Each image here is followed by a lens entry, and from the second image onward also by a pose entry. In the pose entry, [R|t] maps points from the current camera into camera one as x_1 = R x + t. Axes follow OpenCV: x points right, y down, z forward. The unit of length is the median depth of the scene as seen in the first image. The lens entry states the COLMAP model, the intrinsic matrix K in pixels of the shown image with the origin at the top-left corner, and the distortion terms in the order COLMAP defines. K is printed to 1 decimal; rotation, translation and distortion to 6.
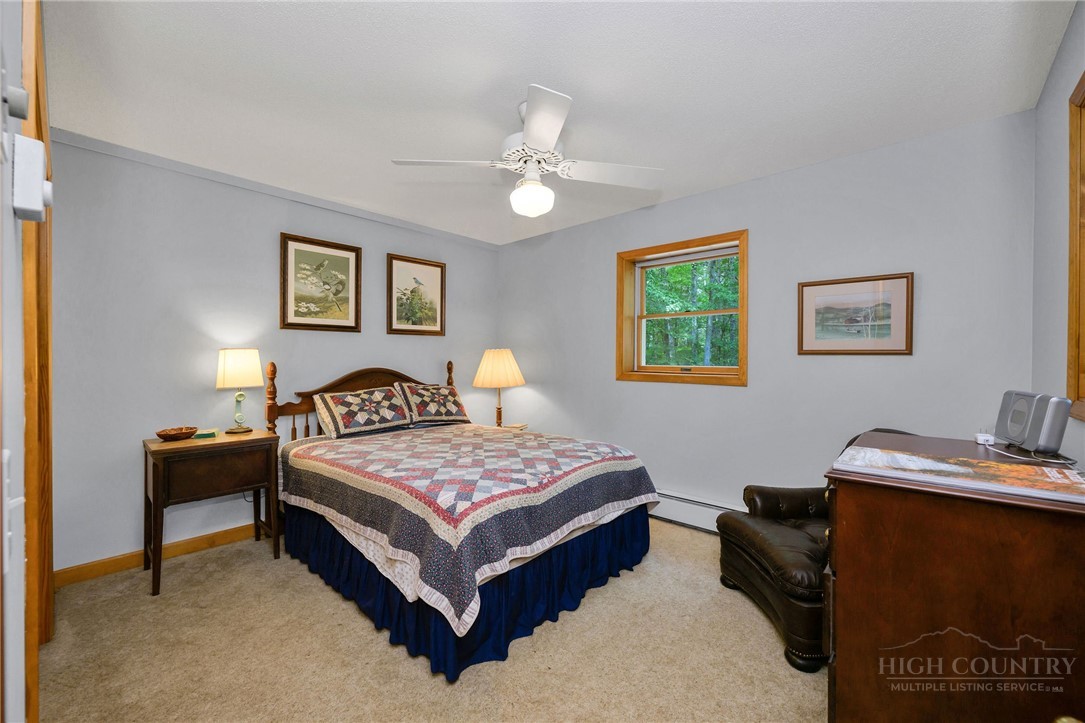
lens RADIAL K [[440.4, 0, 537.8], [0, 440.4, 356.5], [0, 0, 1]] dist [0.000546, 0.000022]
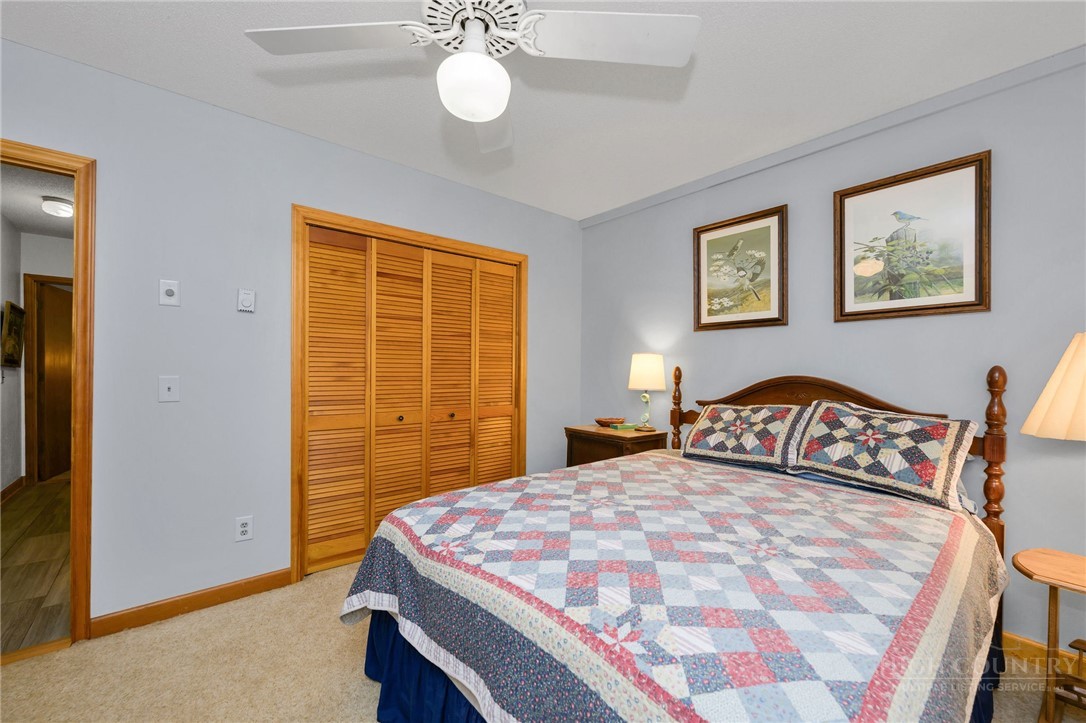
lens RADIAL K [[440.8, 0, 538.4], [0, 440.8, 369.3], [0, 0, 1]] dist [0.000546, 0.000022]
pose [[-0.132624, -0.007407, -0.991139, 0.366597], [-0.009998, 0.999931, -0.006135, 0.025366], [0.991116, 0.009096, -0.132689, 0.747951]]
